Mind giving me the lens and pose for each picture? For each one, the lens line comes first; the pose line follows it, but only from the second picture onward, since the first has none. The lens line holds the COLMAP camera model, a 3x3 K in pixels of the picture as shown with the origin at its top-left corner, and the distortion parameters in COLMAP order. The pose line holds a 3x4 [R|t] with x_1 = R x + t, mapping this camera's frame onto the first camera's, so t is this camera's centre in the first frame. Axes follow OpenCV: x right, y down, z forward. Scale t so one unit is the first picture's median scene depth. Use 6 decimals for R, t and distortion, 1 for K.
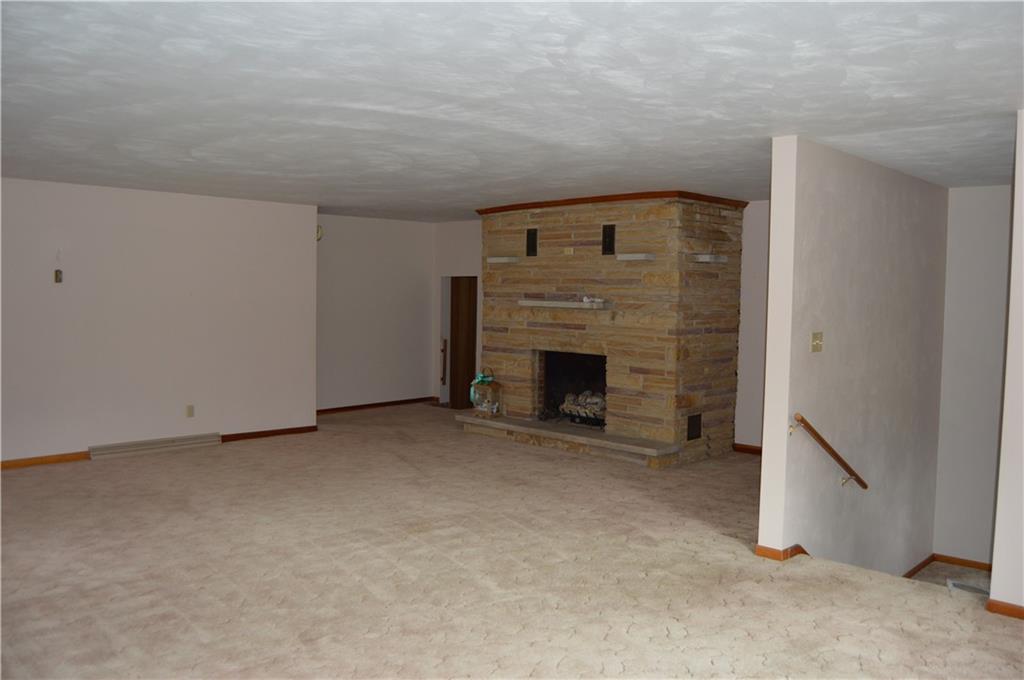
lens RADIAL K [[823.3, 0, 515.6], [0, 823.3, 342.7], [0, 0, 1]] dist [-0.090471, 0.032955]
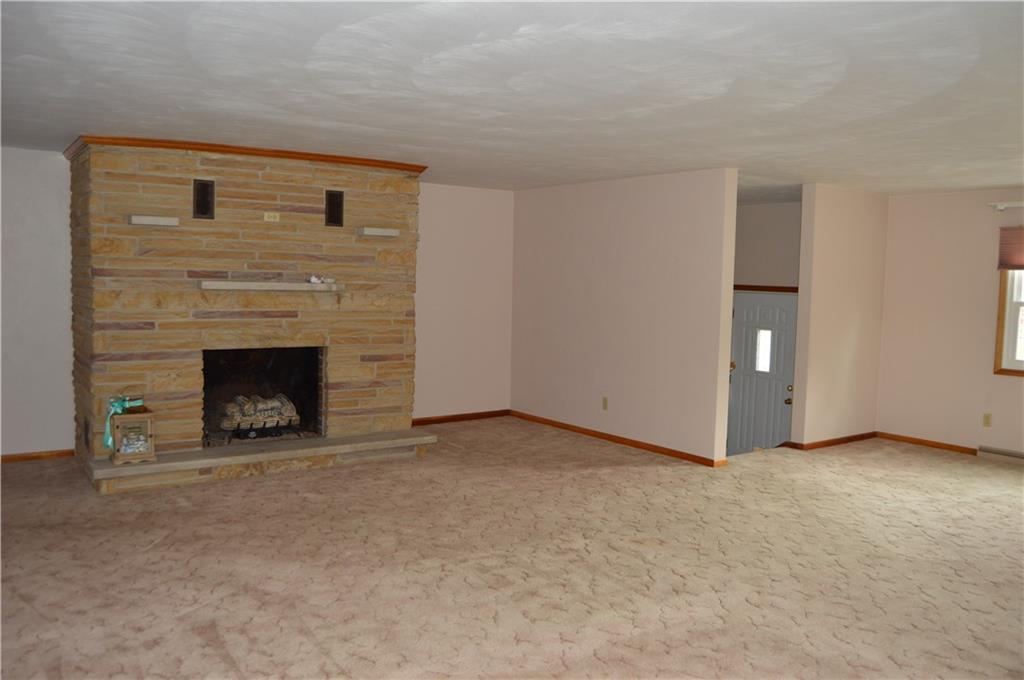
lens RADIAL K [[823.3, 0, 511.5], [0, 823.3, 337.5], [0, 0, 1]] dist [-0.090471, 0.032955]
pose [[0.165983, -0.079564, 0.982914, -0.663046], [0.043223, 0.996369, 0.073354, -0.045208], [-0.985181, 0.030309, 0.168819, 0.654812]]
